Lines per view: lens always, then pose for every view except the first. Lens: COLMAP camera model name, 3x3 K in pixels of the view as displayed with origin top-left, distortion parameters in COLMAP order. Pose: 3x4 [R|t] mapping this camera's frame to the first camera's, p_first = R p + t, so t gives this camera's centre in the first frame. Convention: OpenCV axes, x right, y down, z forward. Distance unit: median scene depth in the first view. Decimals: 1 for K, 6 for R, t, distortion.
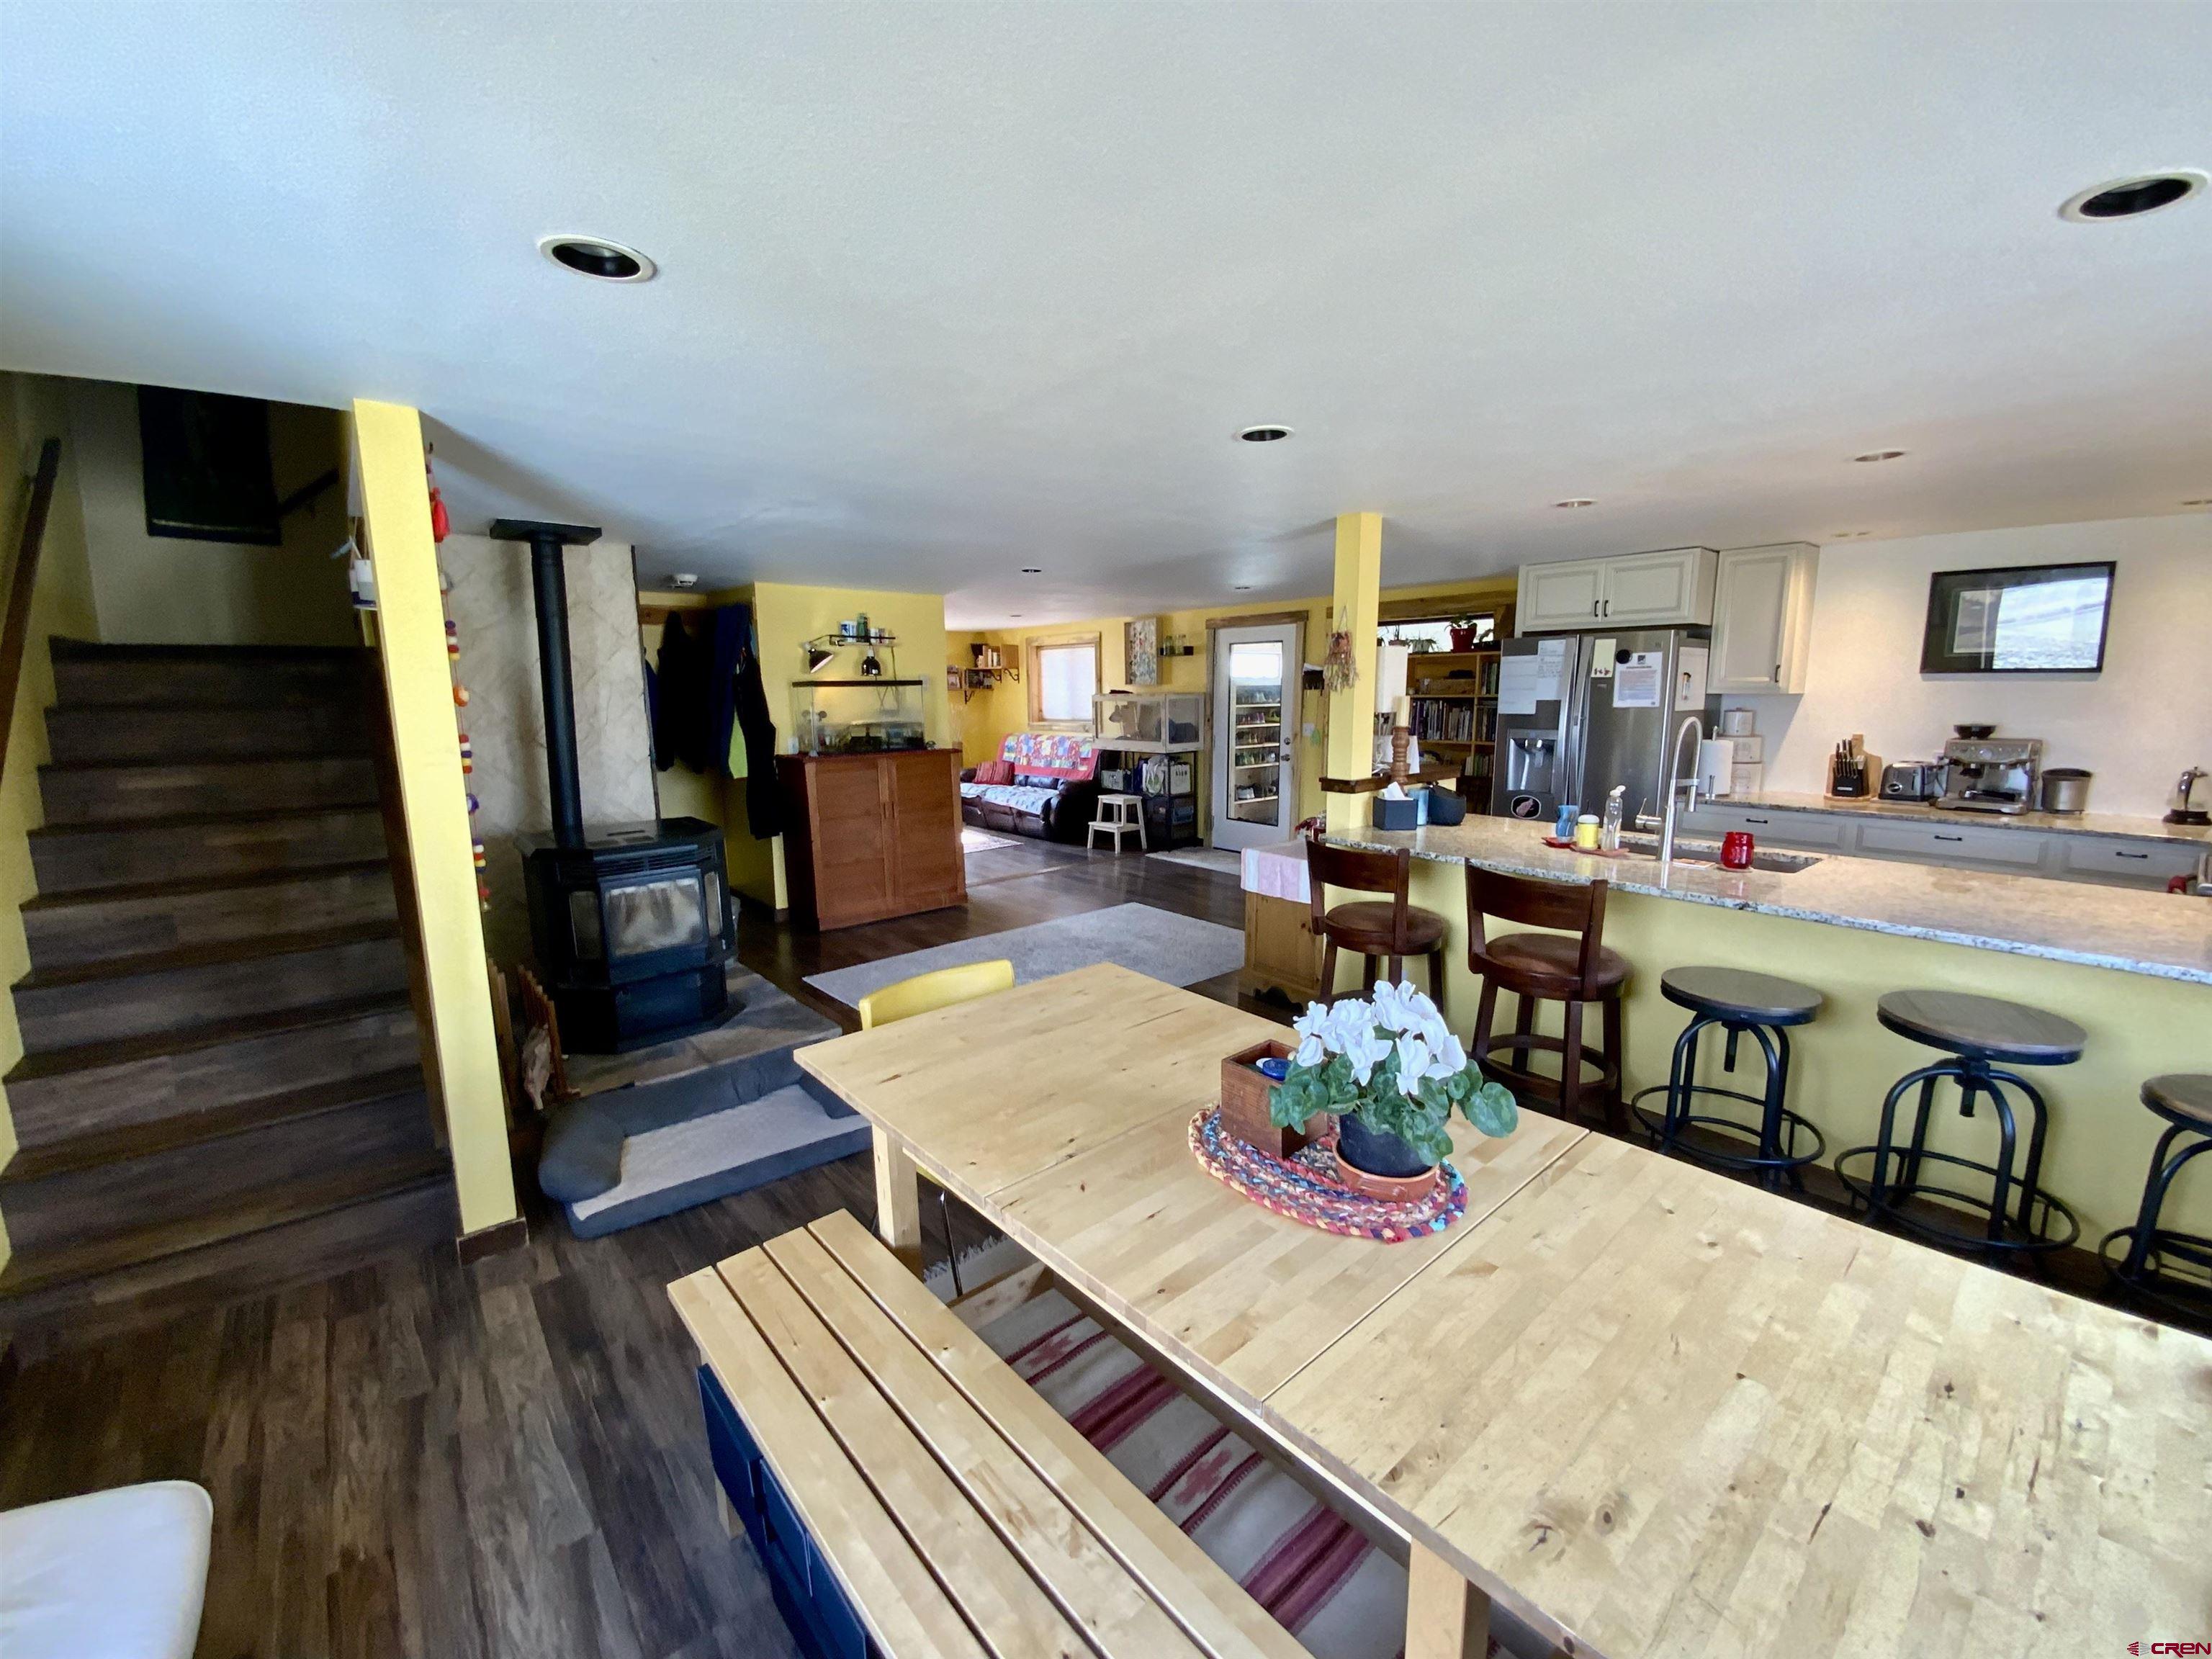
lens RADIAL K [[890.4, 0, 1110.9], [0, 890.4, 829.9], [0, 0, 1]] dist [0.024937, -0.022103]
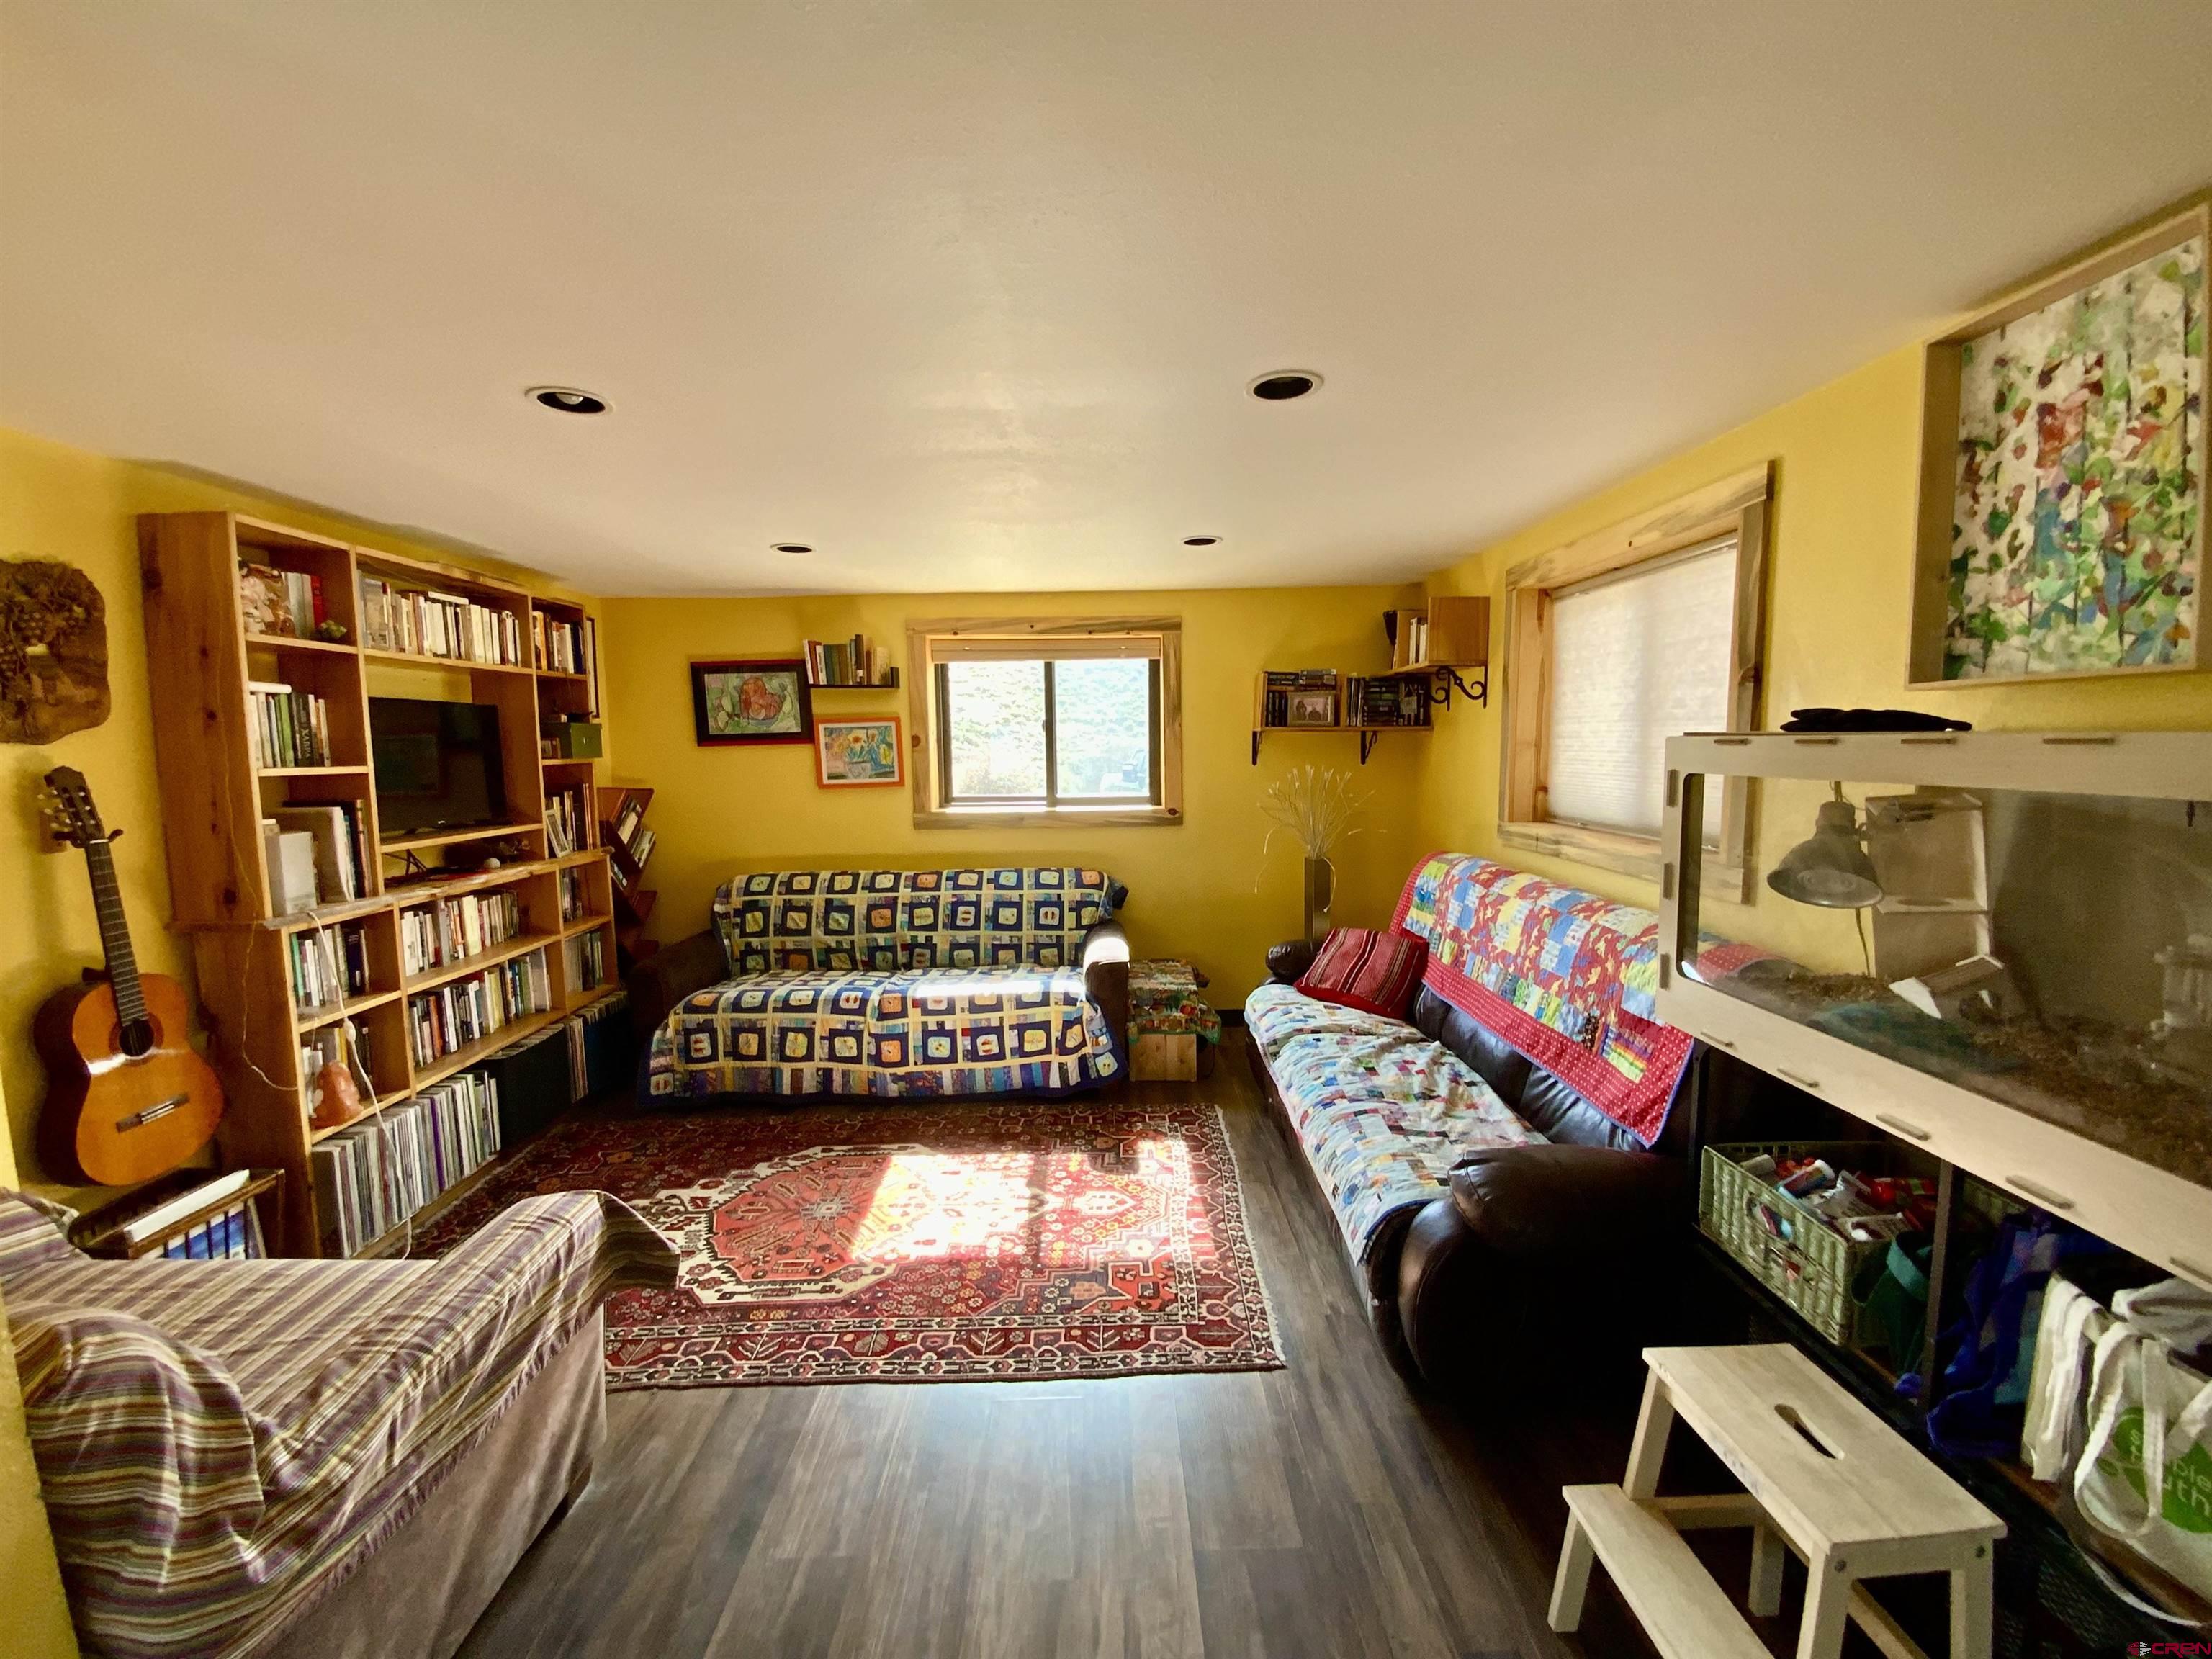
lens RADIAL K [[890.4, 0, 1110.9], [0, 890.4, 829.9], [0, 0, 1]] dist [0.024937, -0.022103]
pose [[0.772193, 0.063884, -0.632168, 0.007686], [-0.093815, 0.995491, -0.013995, -0.114194], [0.628423, 0.070114, 0.774705, 0.748585]]
